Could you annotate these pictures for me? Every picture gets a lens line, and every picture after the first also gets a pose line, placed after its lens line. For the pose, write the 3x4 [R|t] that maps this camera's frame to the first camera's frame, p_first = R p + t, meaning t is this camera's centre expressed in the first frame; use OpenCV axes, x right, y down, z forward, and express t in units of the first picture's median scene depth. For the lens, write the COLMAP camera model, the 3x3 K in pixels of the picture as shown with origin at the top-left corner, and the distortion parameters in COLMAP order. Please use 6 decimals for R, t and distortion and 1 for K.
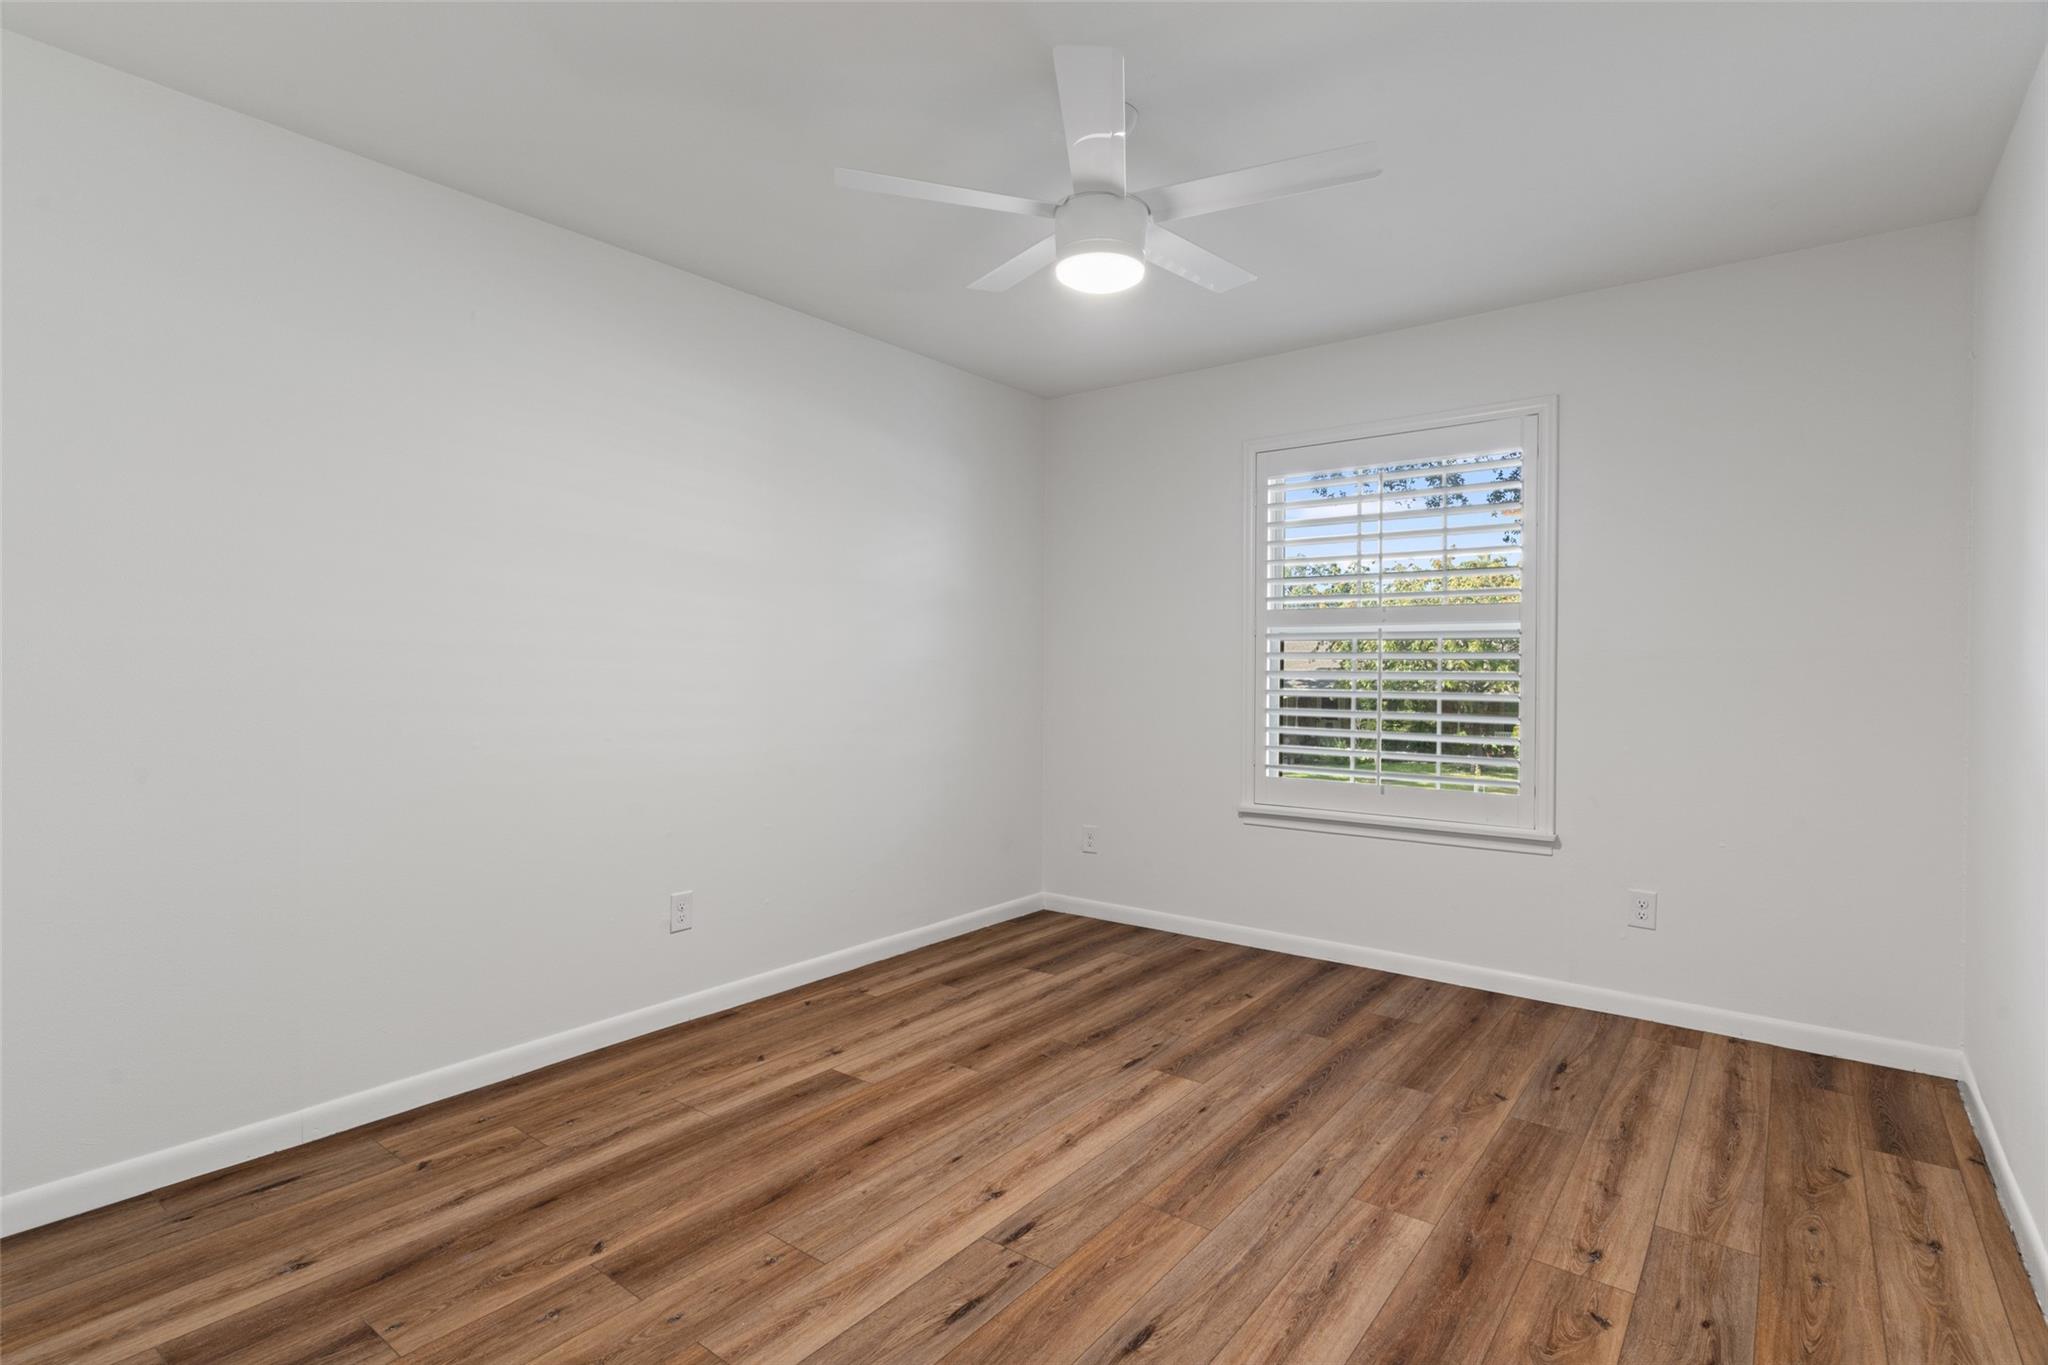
lens RADIAL K [[1013.6, 0, 1025.2], [0, 1013.6, 676.7], [0, 0, 1]] dist [0.003196, 0.000129]
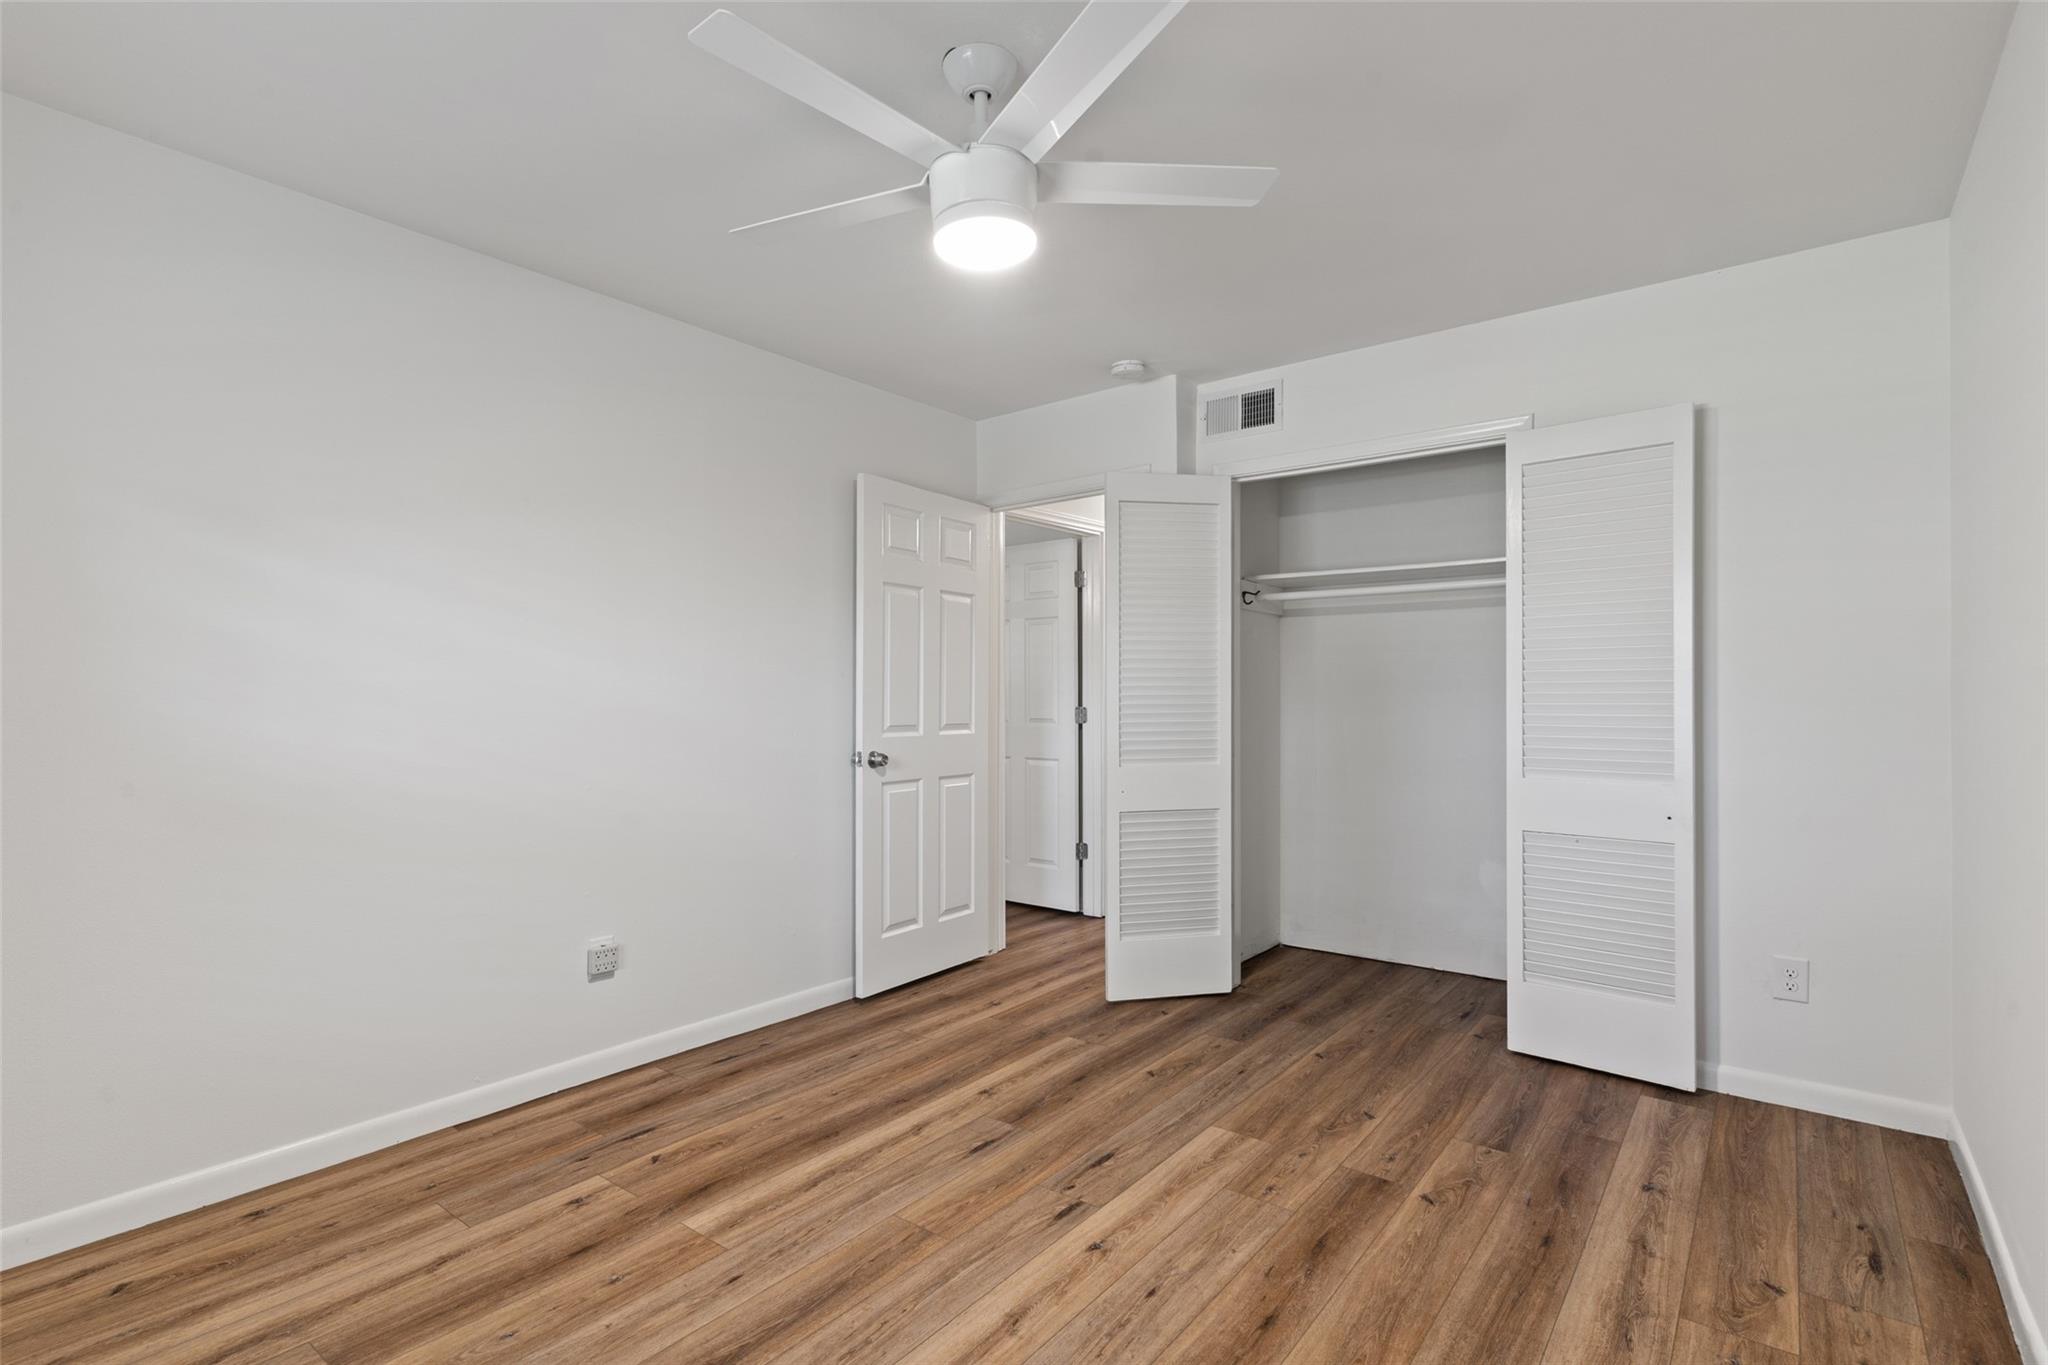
lens RADIAL K [[999.6, 0, 1024.0], [0, 999.6, 682.5], [0, 0, 1]] dist [-0.001756, -0.000104]
pose [[-0.999995, -0.002660, 0.001483, 0.041276], [-0.002665, 0.999990, -0.003587, -0.025727], [-0.001474, -0.003591, -0.999992, 2.039529]]
